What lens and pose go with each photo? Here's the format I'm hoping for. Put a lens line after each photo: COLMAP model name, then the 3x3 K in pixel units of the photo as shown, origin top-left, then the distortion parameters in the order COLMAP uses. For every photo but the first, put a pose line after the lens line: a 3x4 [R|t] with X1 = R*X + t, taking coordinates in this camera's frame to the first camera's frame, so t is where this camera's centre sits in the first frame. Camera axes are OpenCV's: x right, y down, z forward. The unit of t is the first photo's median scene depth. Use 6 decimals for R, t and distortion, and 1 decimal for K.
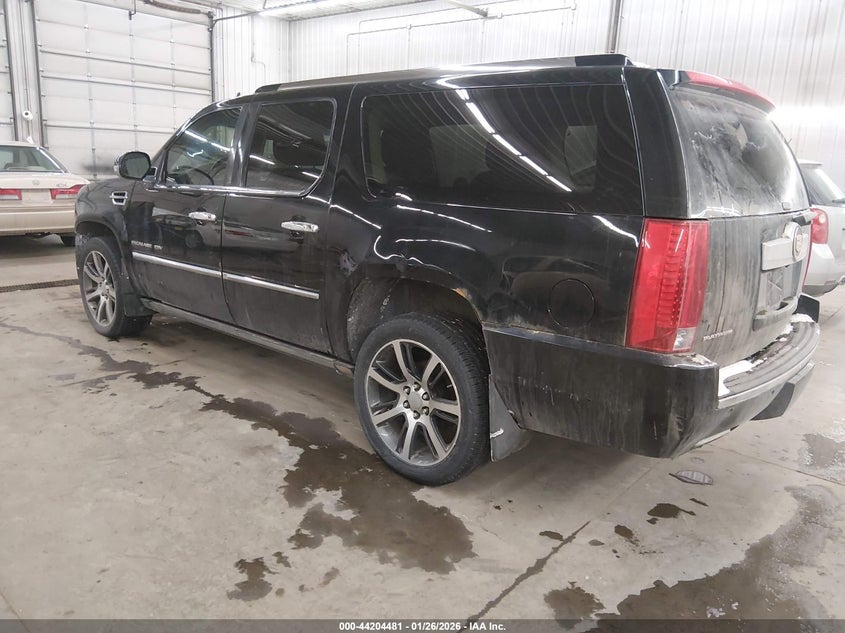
lens RADIAL K [[656.8, 0, 416.0], [0, 656.8, 311.0], [0, 0, 1]] dist [-0.001267, -0.000687]
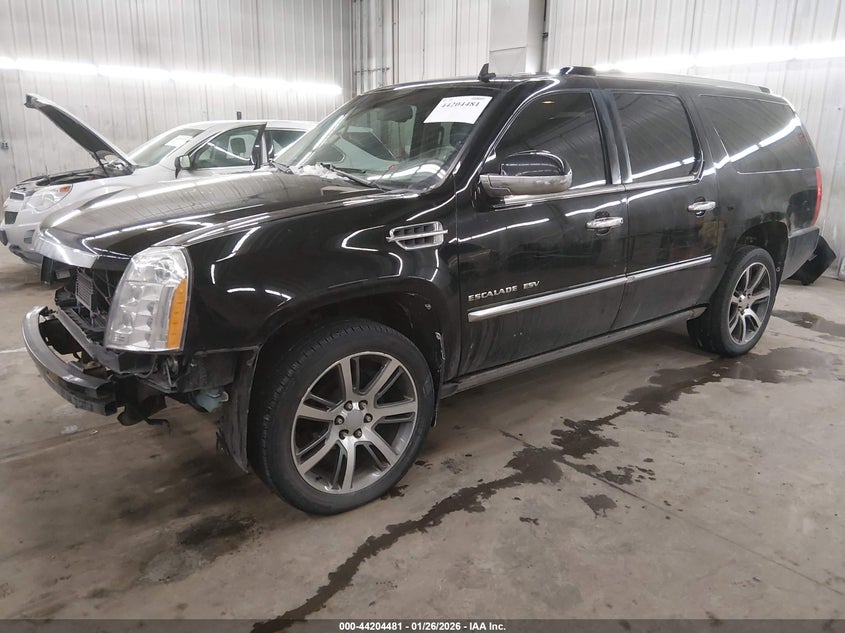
lens RADIAL K [[656.8, 0, 419.8], [0, 656.8, 318.6], [0, 0, 1]] dist [-0.001267, -0.000687]
pose [[0.140395, -0.267800, 0.953191, -1.083844], [0.222802, 0.946579, 0.233126, -0.241077], [-0.964701, 0.179643, 0.192561, 0.998458]]
